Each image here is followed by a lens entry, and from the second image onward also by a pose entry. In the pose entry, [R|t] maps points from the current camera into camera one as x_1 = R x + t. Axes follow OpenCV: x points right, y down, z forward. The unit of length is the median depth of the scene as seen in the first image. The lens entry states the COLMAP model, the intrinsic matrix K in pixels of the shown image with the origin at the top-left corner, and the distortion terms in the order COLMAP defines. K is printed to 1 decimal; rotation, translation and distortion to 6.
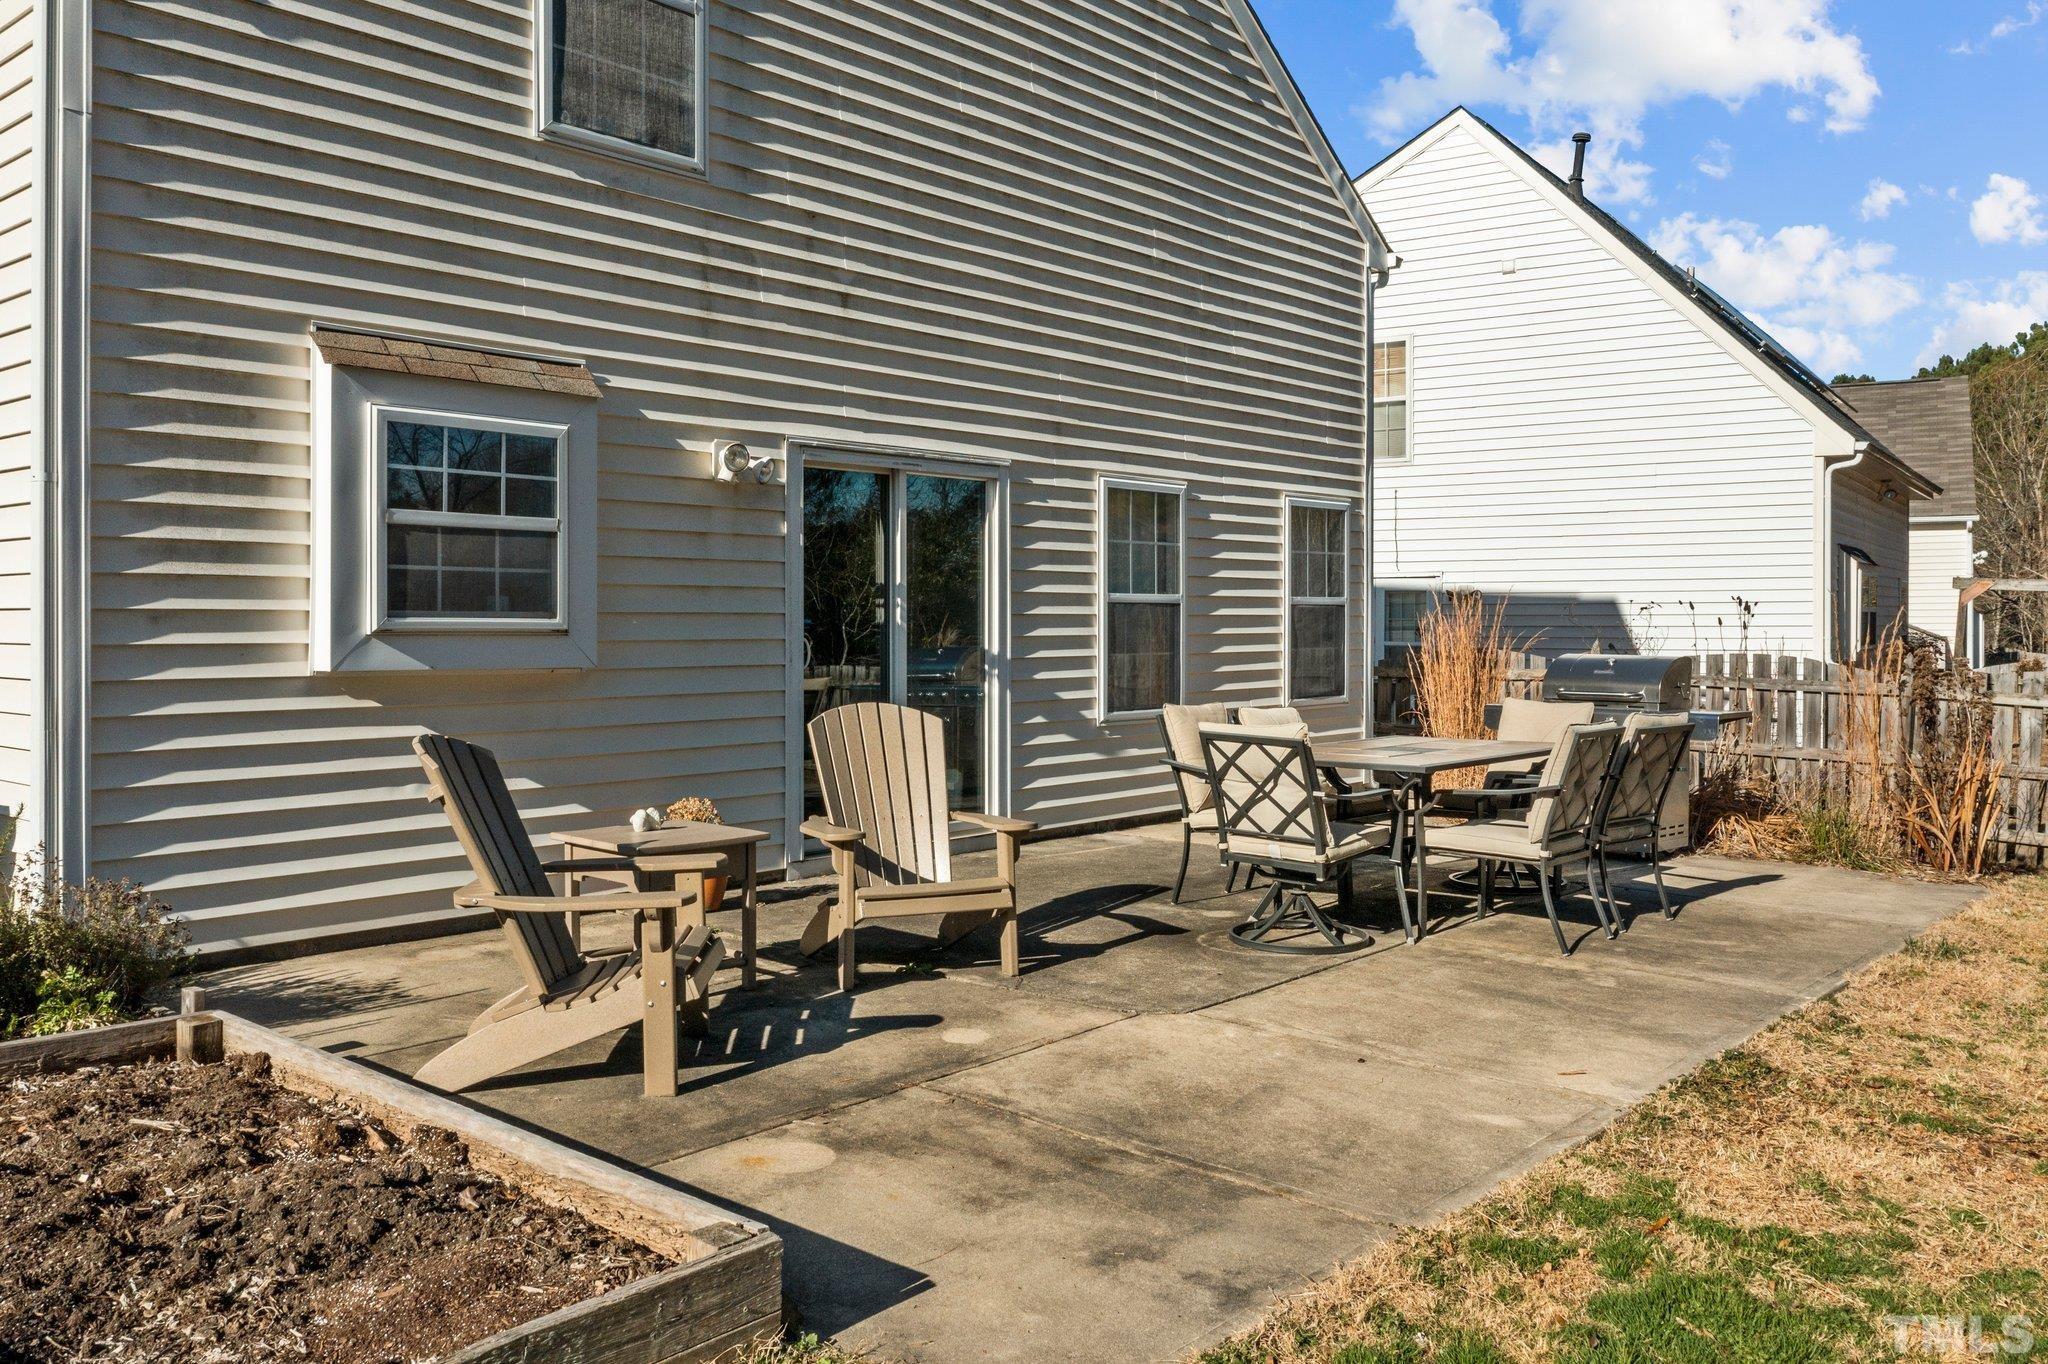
lens RADIAL K [[1653.1, 0, 1020.9], [0, 1653.1, 599.0], [0, 0, 1]] dist [-0.012006, 0.009300]
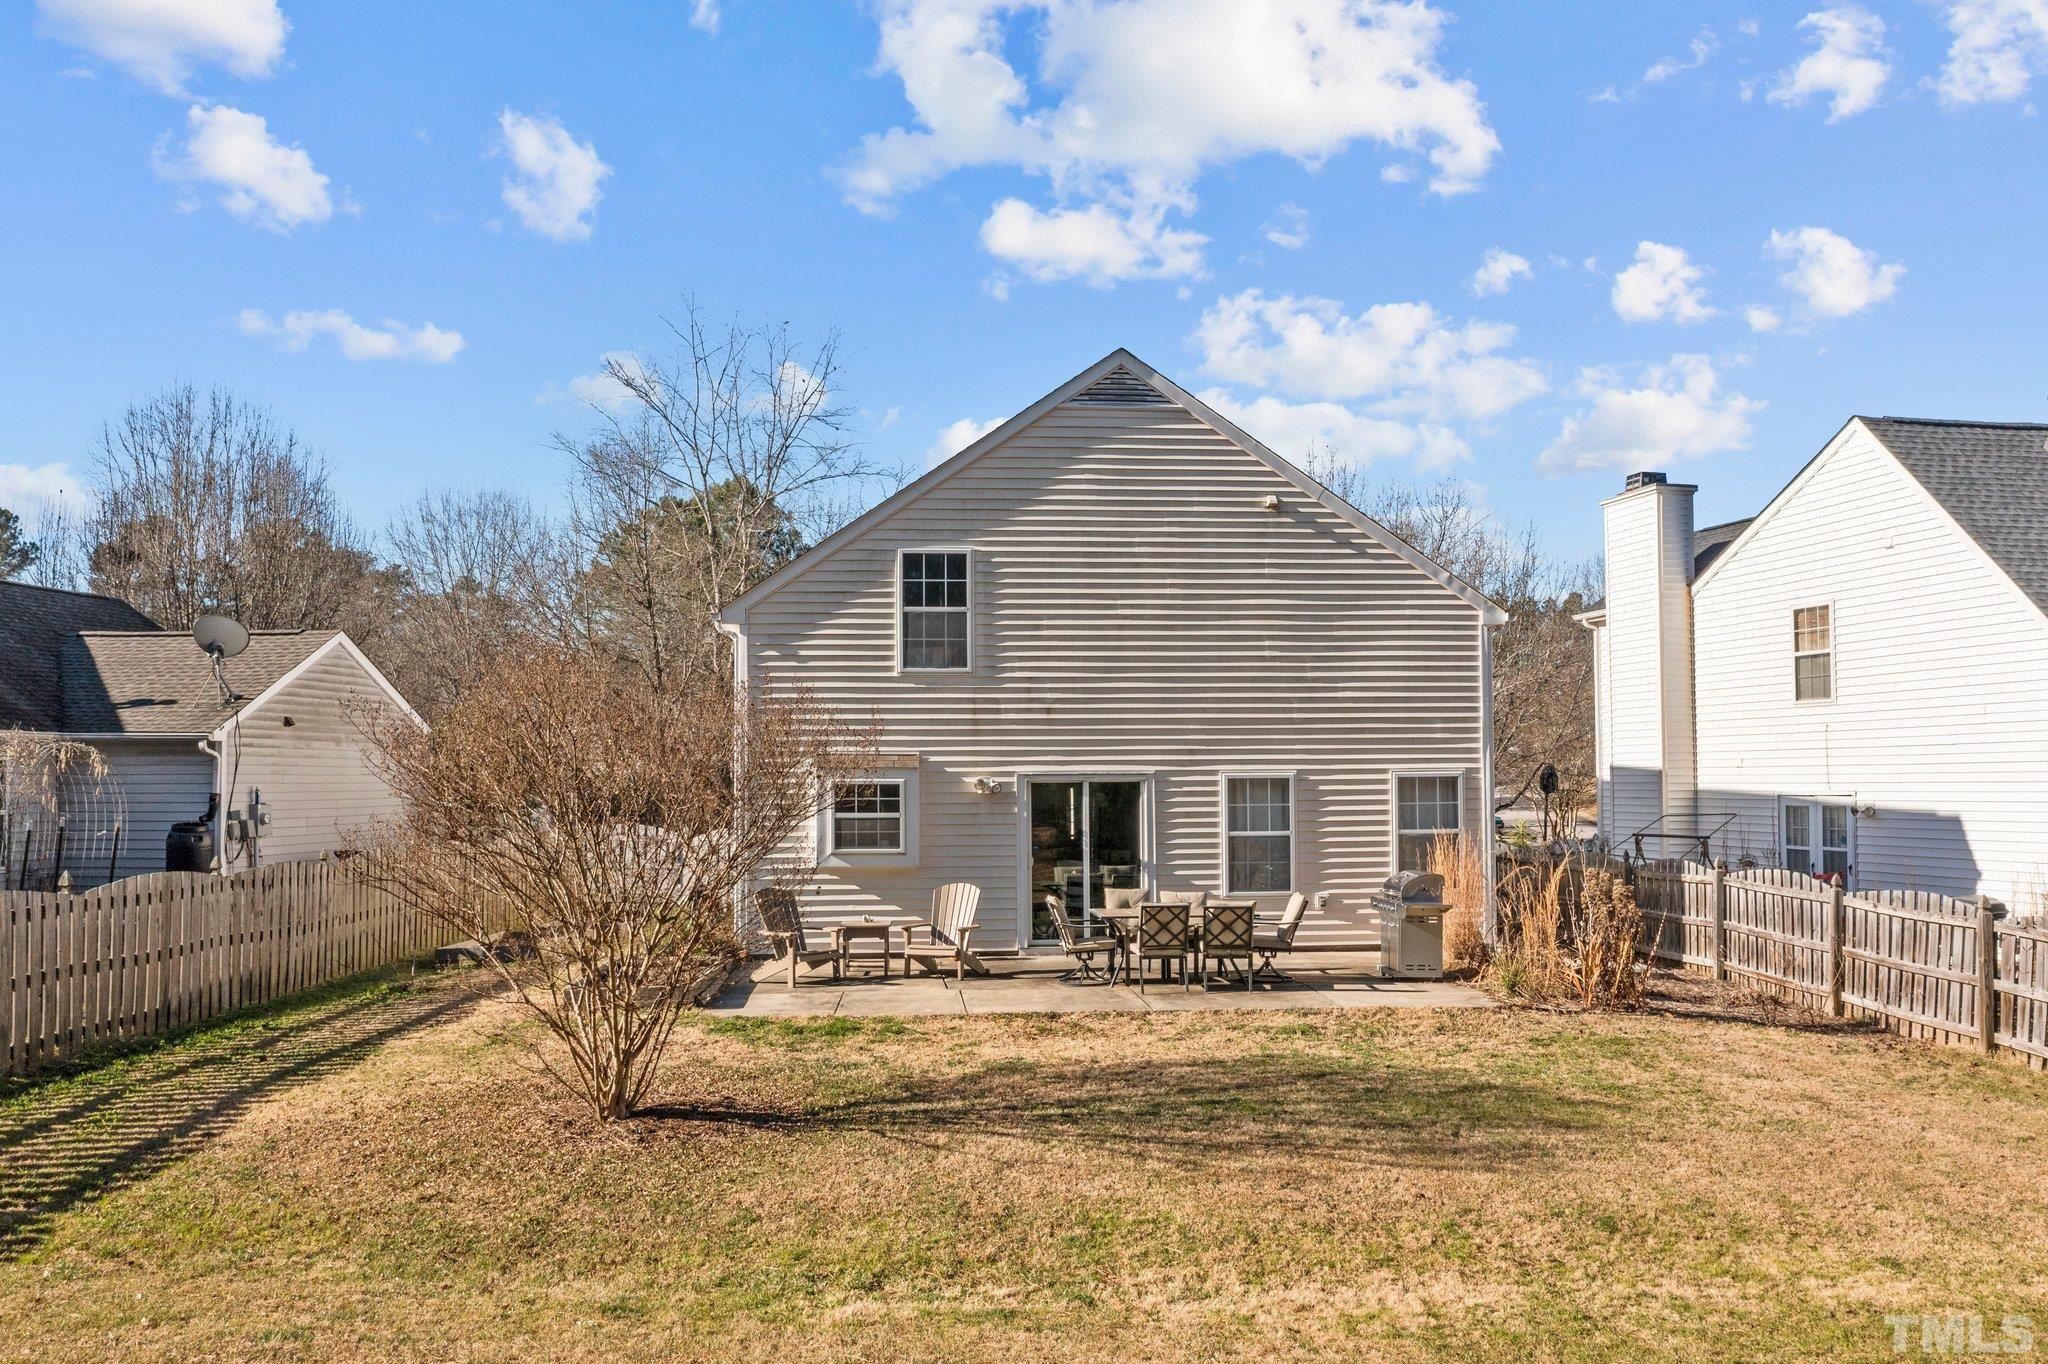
lens RADIAL K [[1653.1, 0, 1020.7], [0, 1653.1, 688.3], [0, 0, 1]] dist [-0.012006, 0.009300]
pose [[0.726631, -0.043720, -0.685635, 1.516059], [0.015770, 0.998772, -0.046974, -0.105613], [0.686847, 0.023321, 0.726428, -0.756432]]
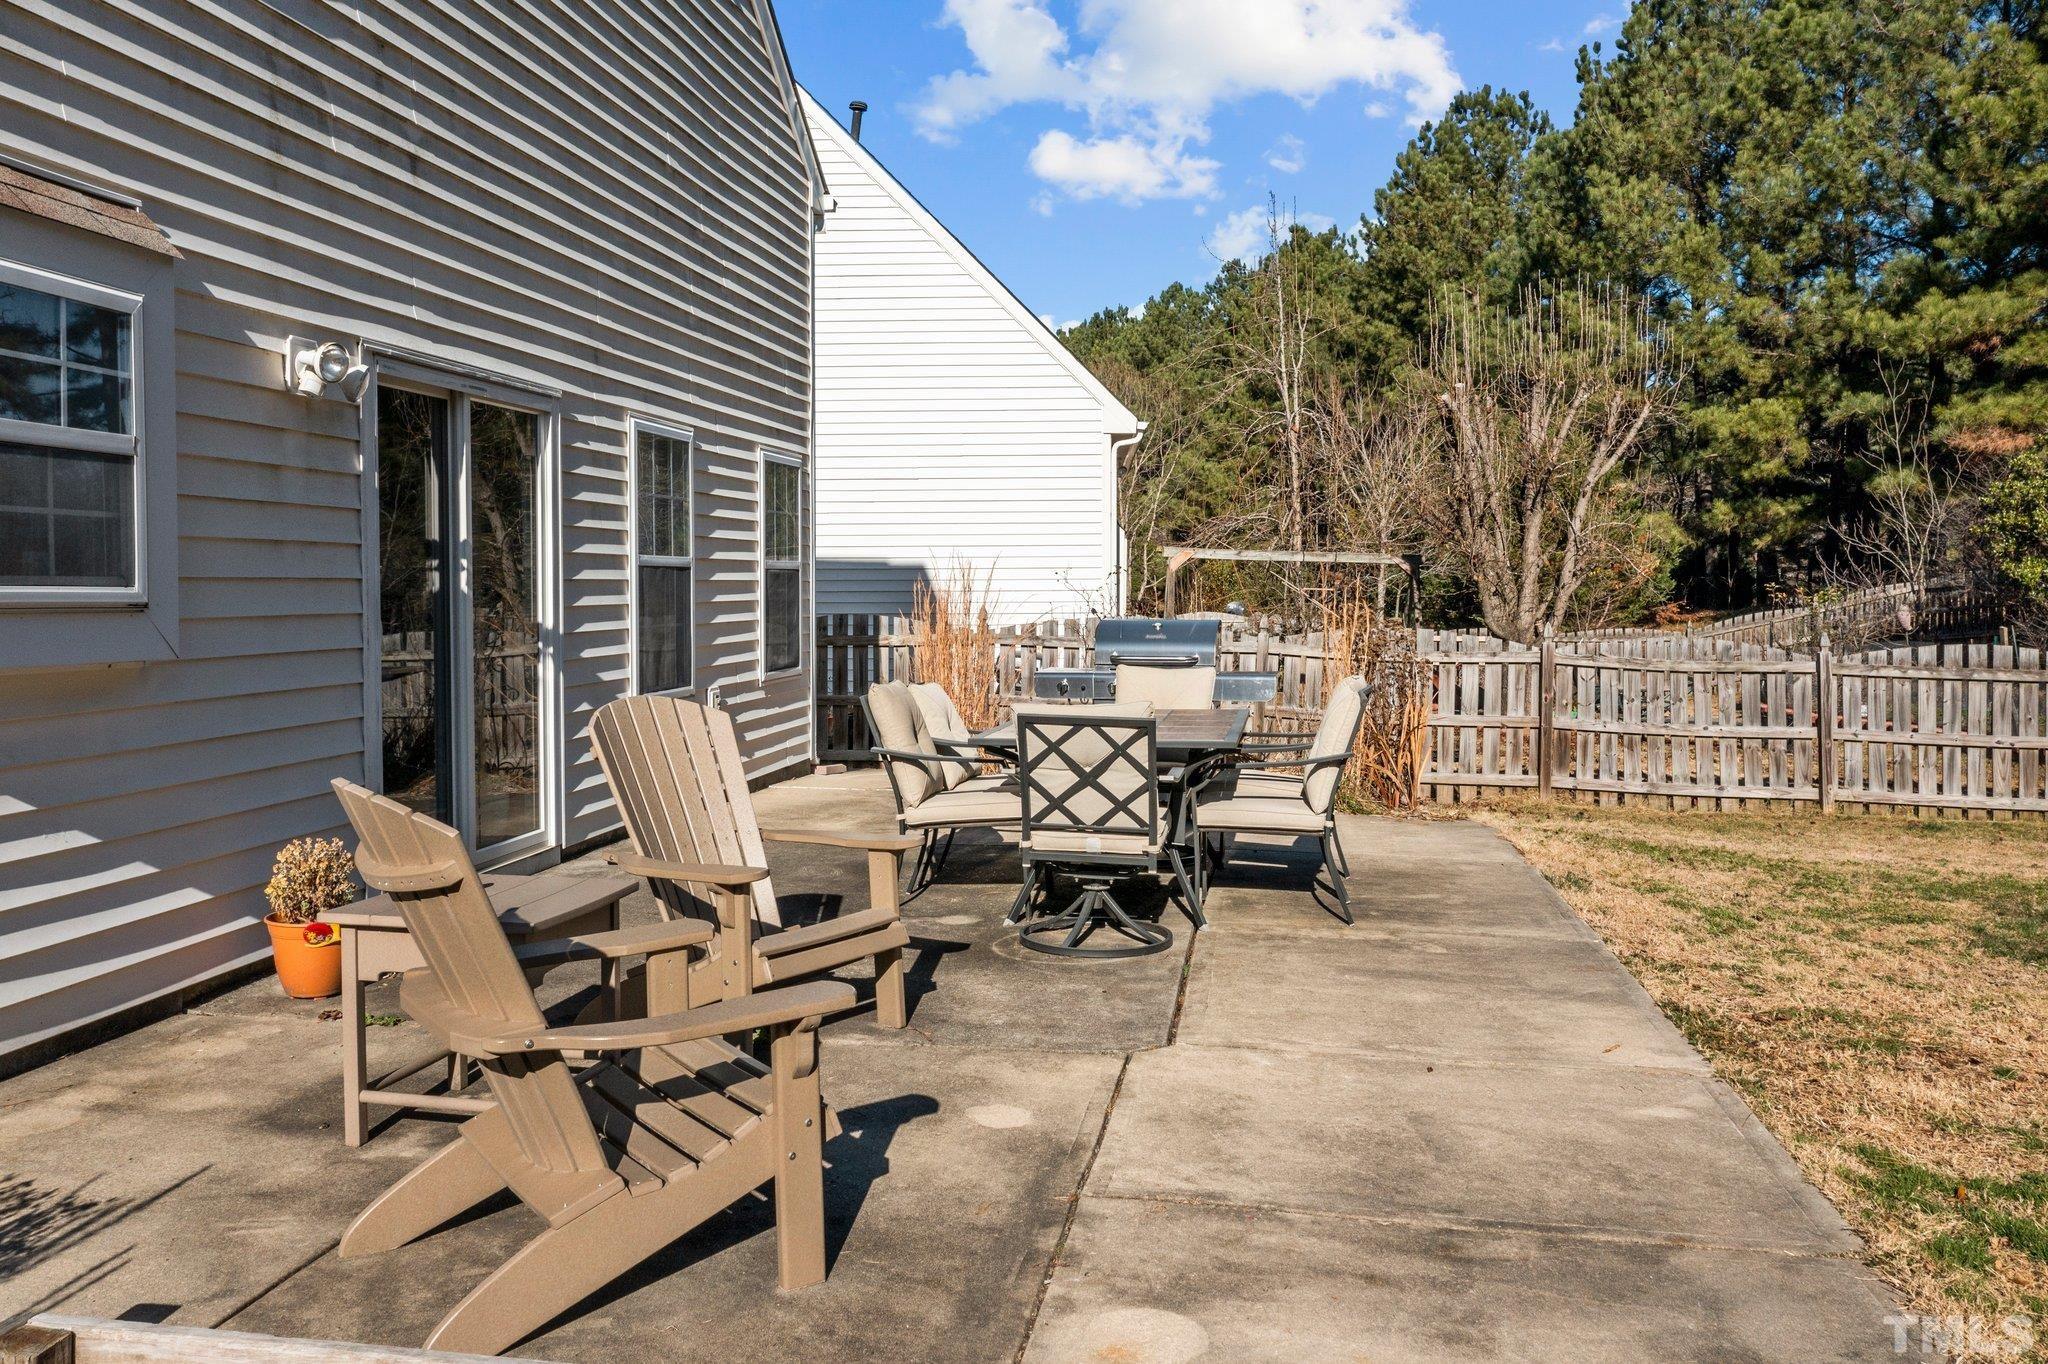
lens RADIAL K [[1653.1, 0, 1031.7], [0, 1653.1, 609.3], [0, 0, 1]] dist [-0.012006, 0.009300]
pose [[0.848443, -0.010160, 0.529189, -0.275001], [-0.004357, 0.999648, 0.026177, 0.001738], [-0.529268, -0.024515, 0.848100, 0.209703]]
